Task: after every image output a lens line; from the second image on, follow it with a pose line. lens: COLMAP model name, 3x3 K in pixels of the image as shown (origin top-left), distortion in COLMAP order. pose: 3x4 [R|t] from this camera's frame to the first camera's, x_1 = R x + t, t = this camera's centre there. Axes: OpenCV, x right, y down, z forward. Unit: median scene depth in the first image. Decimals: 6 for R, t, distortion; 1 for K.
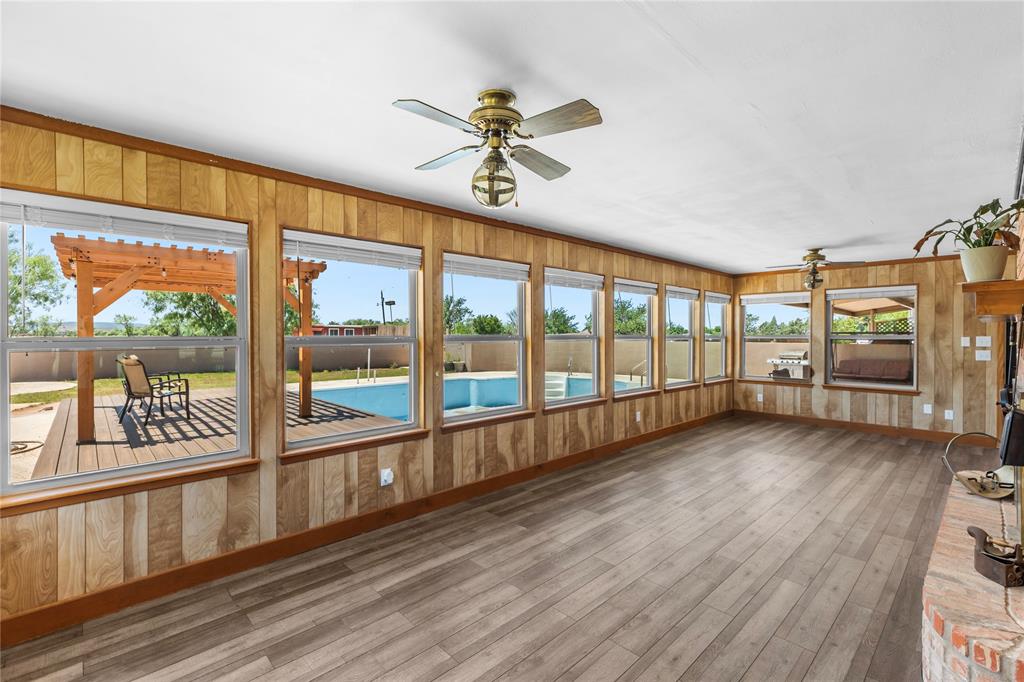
lens RADIAL K [[459.8, 0, 513.0], [0, 459.8, 336.4], [0, 0, 1]] dist [0.006985, -0.000072]
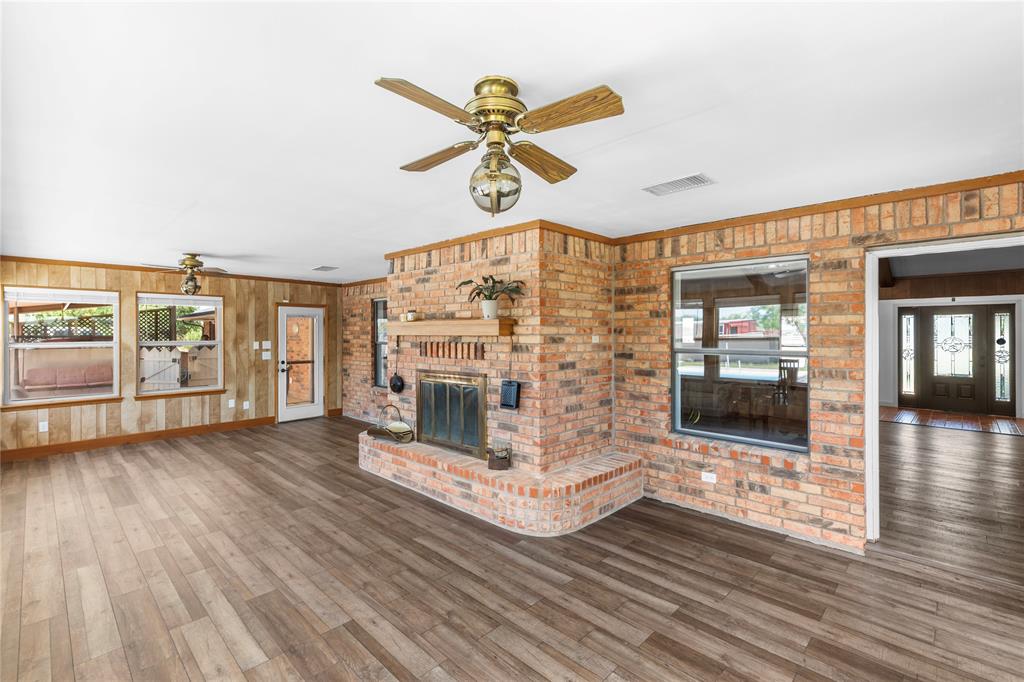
lens RADIAL K [[460.7, 0, 509.6], [0, 460.7, 342.8], [0, 0, 1]] dist [-0.000220, -0.000110]
pose [[-0.041121, -0.021641, 0.998920, -0.302315], [0.006580, 0.999738, 0.021929, -0.018460], [-0.999133, 0.007474, -0.040968, 0.346866]]
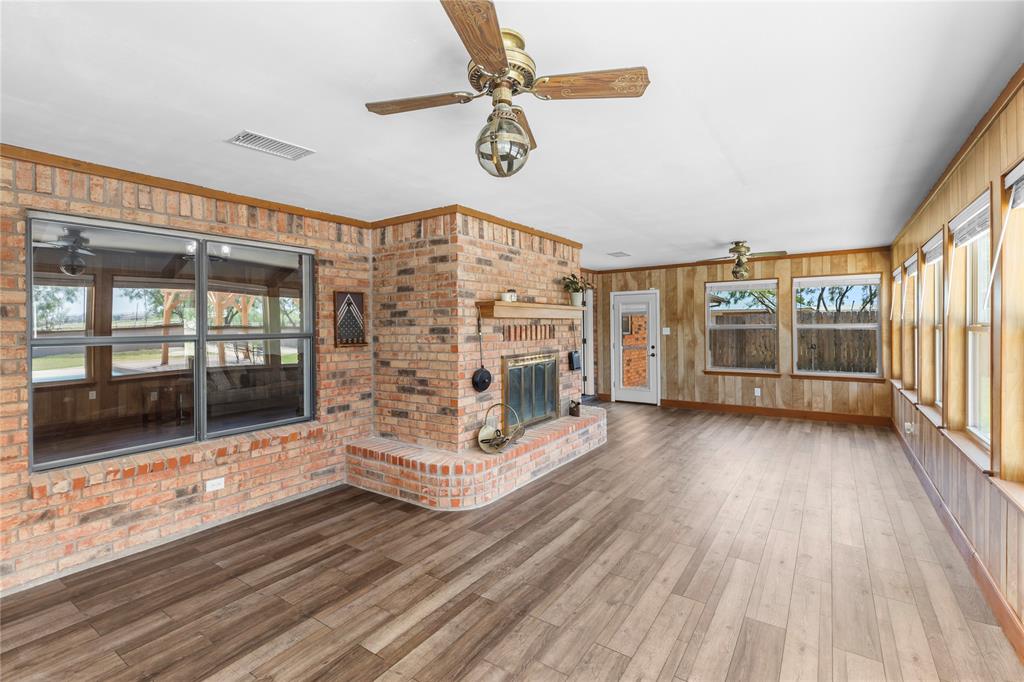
lens RADIAL K [[459.8, 0, 513.0], [0, 459.8, 336.4], [0, 0, 1]] dist [0.006985, -0.000072]
pose [[-0.979218, 0.008287, -0.202639, 0.655361], [0.001275, 0.999396, 0.034714, -0.011116], [0.202805, 0.033734, -0.978638, 1.191495]]
